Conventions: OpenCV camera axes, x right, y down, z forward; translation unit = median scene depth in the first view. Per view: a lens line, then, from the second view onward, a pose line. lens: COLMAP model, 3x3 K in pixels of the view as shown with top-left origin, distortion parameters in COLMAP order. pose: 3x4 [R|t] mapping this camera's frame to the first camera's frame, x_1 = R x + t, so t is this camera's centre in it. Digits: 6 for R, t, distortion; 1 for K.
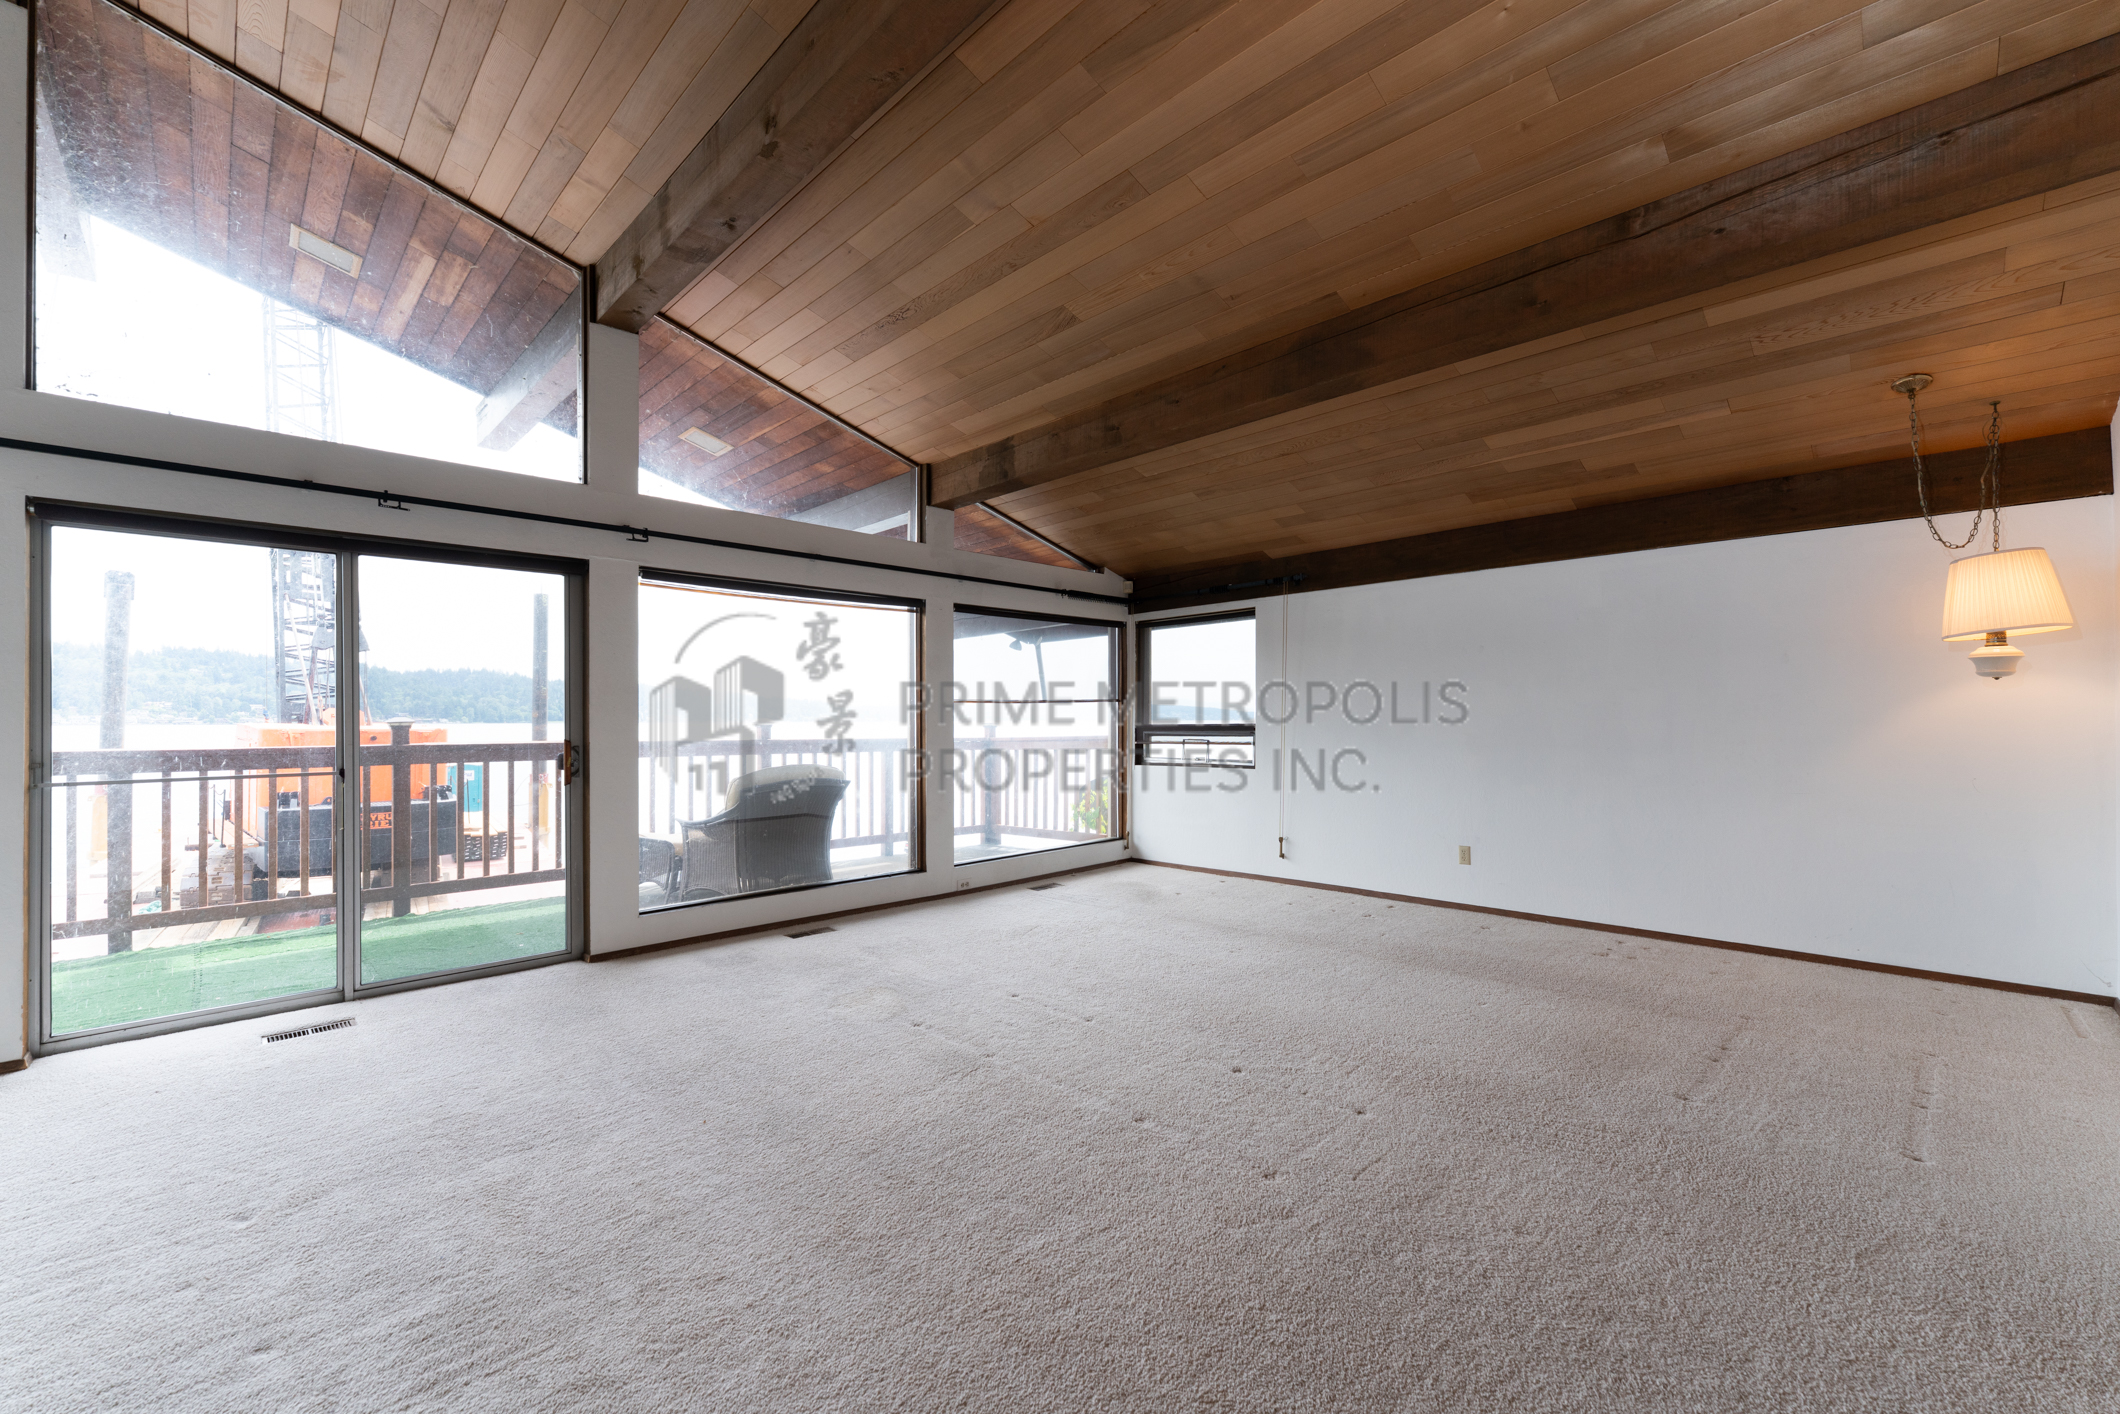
lens RADIAL K [[879.2, 0, 1152.2], [0, 879.2, 718.8], [0, 0, 1]] dist [-0.002601, -0.000282]
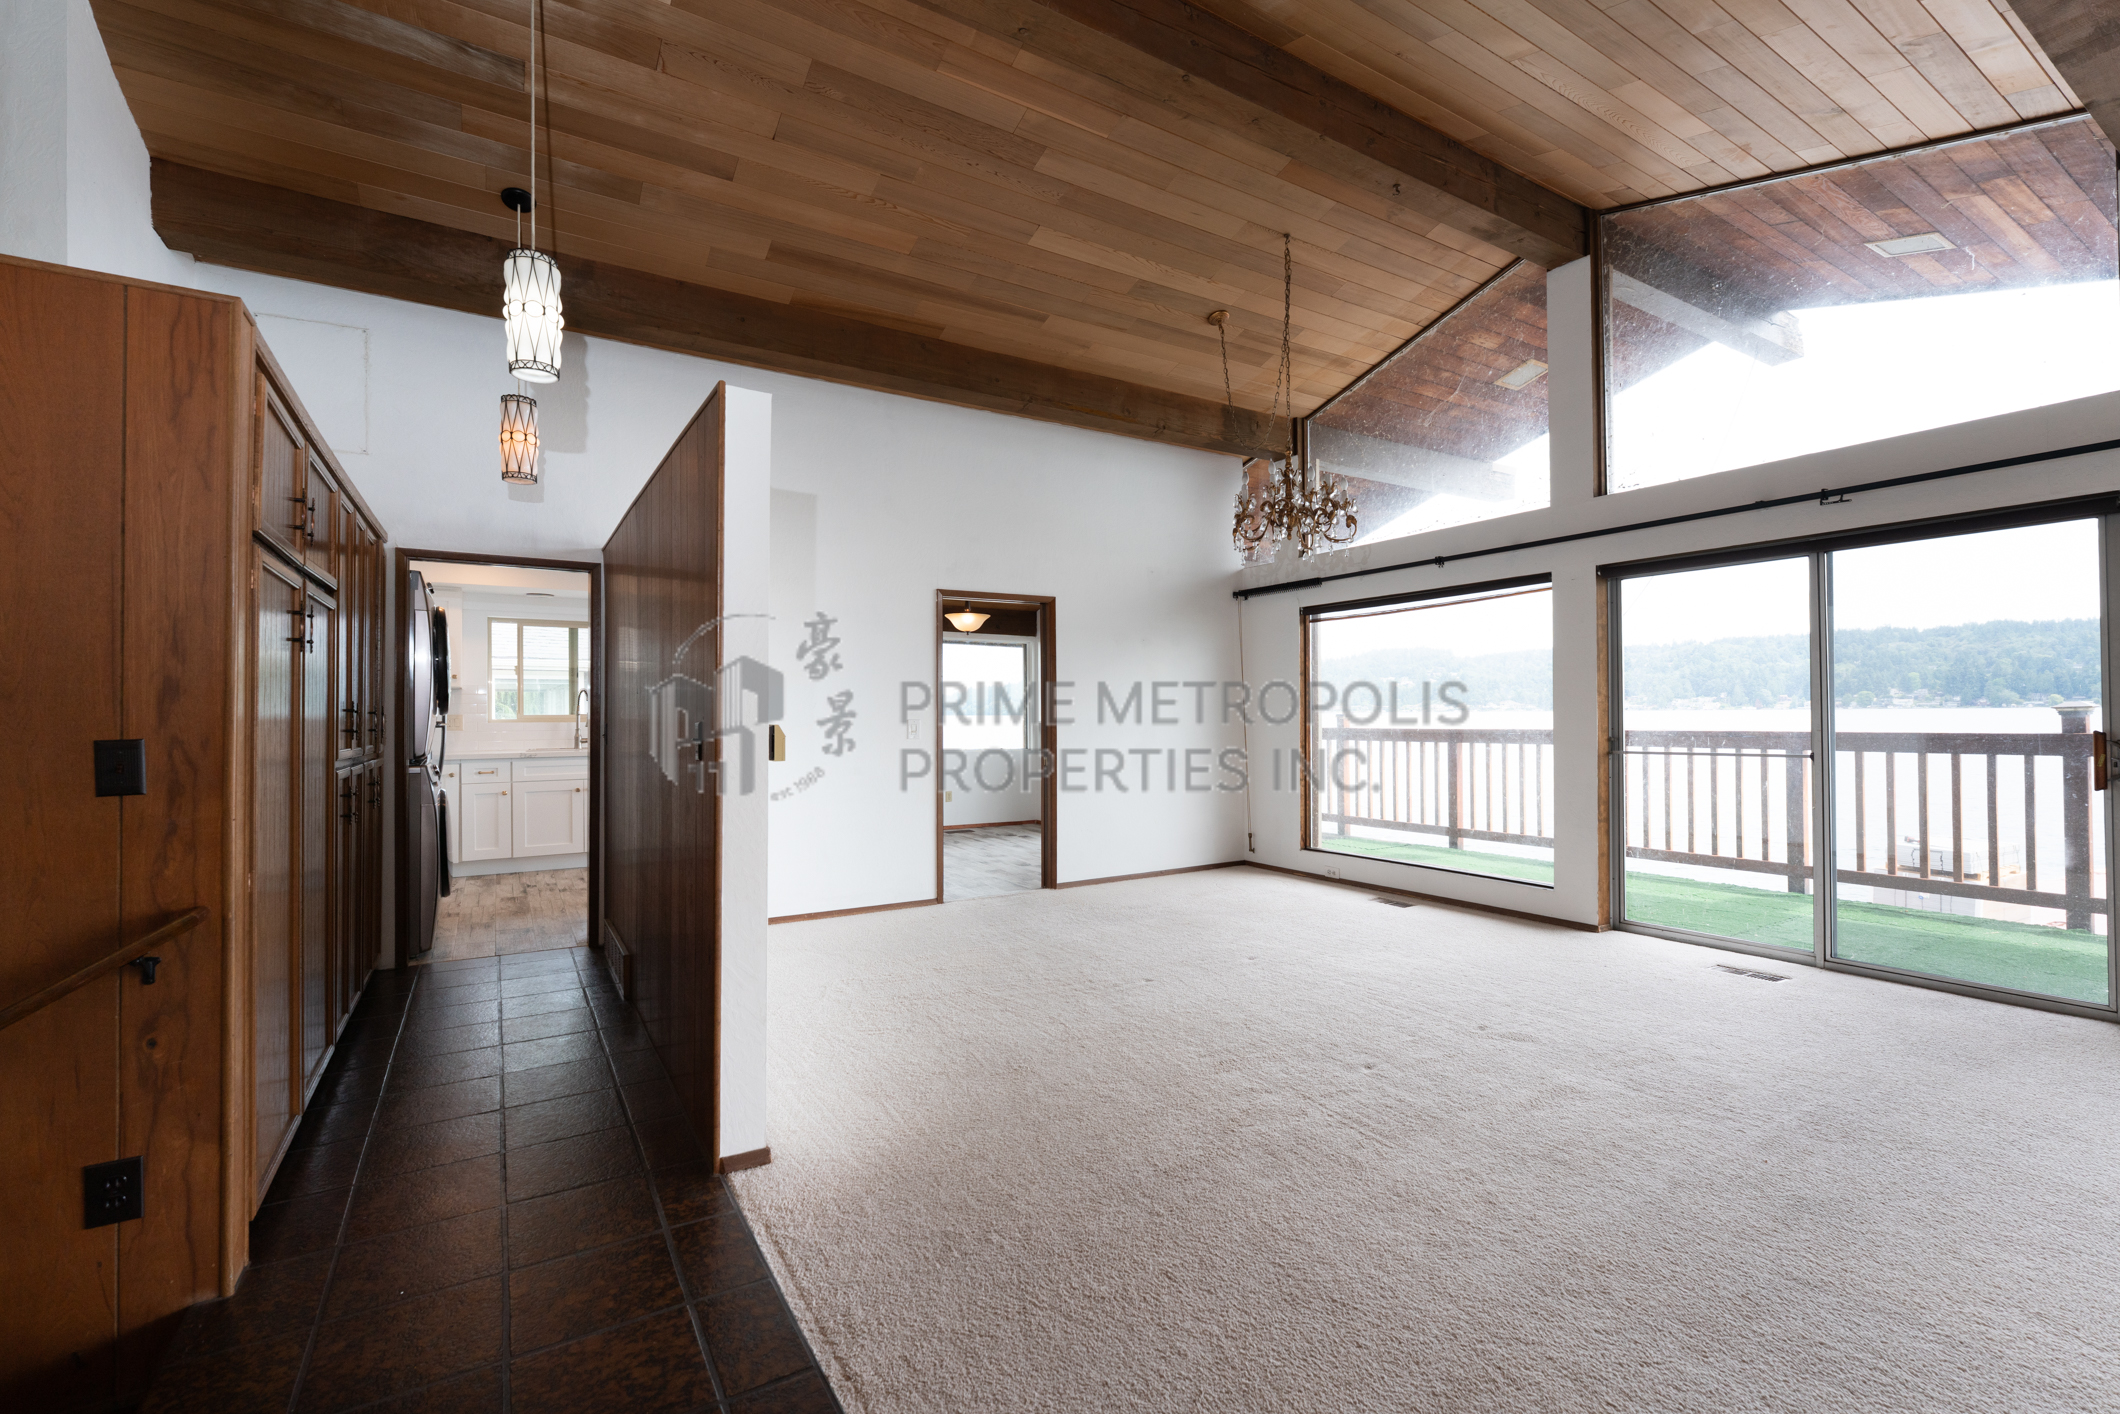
lens RADIAL K [[879.2, 0, 1048.2], [0, 879.2, 713.3], [0, 0, 1]] dist [-0.002601, -0.000282]
pose [[-0.281832, 0.004205, -0.959455, 0.462143], [0.012270, 0.999924, 0.000778, -0.004853], [0.959385, -0.011554, -0.281862, 0.469264]]
